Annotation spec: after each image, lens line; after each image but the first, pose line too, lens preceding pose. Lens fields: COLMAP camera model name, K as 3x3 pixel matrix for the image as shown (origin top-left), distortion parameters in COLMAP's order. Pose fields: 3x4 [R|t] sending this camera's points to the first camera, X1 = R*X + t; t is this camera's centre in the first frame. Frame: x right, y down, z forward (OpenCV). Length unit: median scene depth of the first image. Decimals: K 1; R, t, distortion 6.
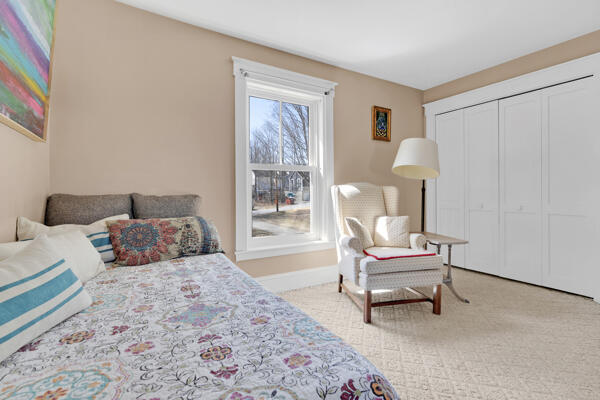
lens RADIAL K [[290.4, 0, 281.5], [0, 290.4, 198.3], [0, 0, 1]] dist [-0.017864, 0.000285]
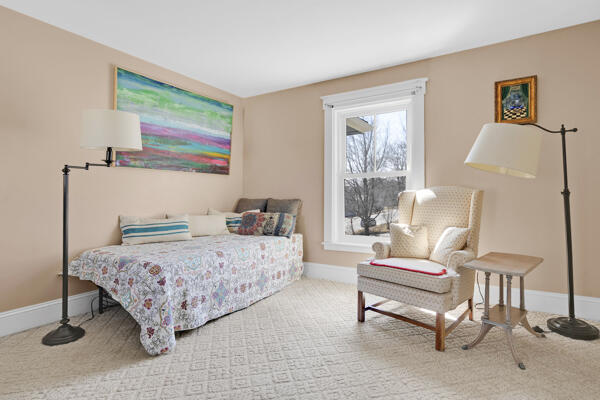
lens RADIAL K [[290.4, 0, 281.5], [0, 290.4, 198.3], [0, 0, 1]] dist [-0.017864, 0.000285]
pose [[0.462829, 0.003690, -0.886440, 0.941401], [-0.013077, 0.999911, -0.002665, -0.011348], [0.886351, 0.012825, 0.462836, 0.213221]]
